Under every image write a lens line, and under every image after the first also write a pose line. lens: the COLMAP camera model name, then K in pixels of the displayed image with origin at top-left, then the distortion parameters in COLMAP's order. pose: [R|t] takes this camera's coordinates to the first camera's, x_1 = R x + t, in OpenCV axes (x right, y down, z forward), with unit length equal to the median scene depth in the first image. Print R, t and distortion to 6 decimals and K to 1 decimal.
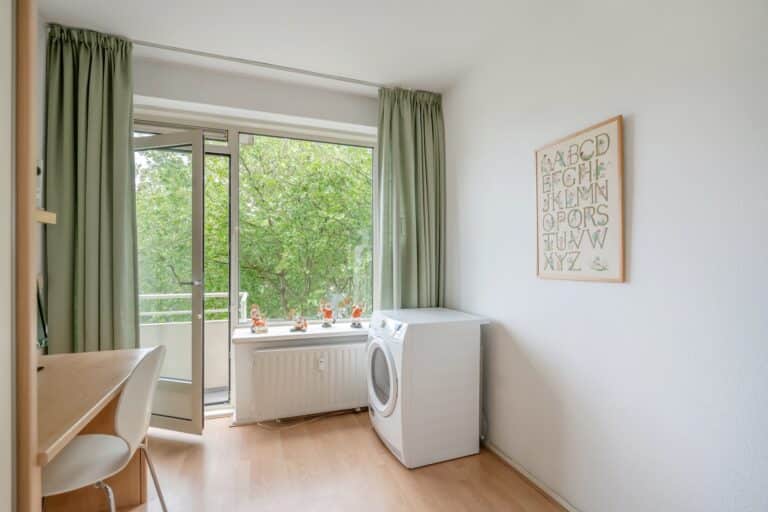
lens RADIAL K [[354.4, 0, 382.3], [0, 354.4, 266.0], [0, 0, 1]] dist [-0.017651, 0.017084]
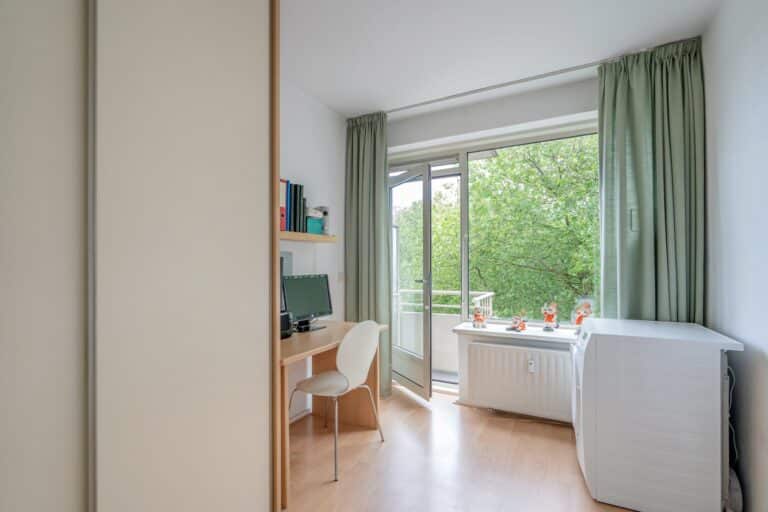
lens RADIAL K [[354.4, 0, 382.3], [0, 354.4, 266.0], [0, 0, 1]] dist [-0.017651, 0.017084]
pose [[0.683430, -0.004213, -0.730004, 0.261618], [-0.001101, 0.999976, -0.006802, 0.001655], [0.730015, 0.005452, 0.683409, 0.008975]]
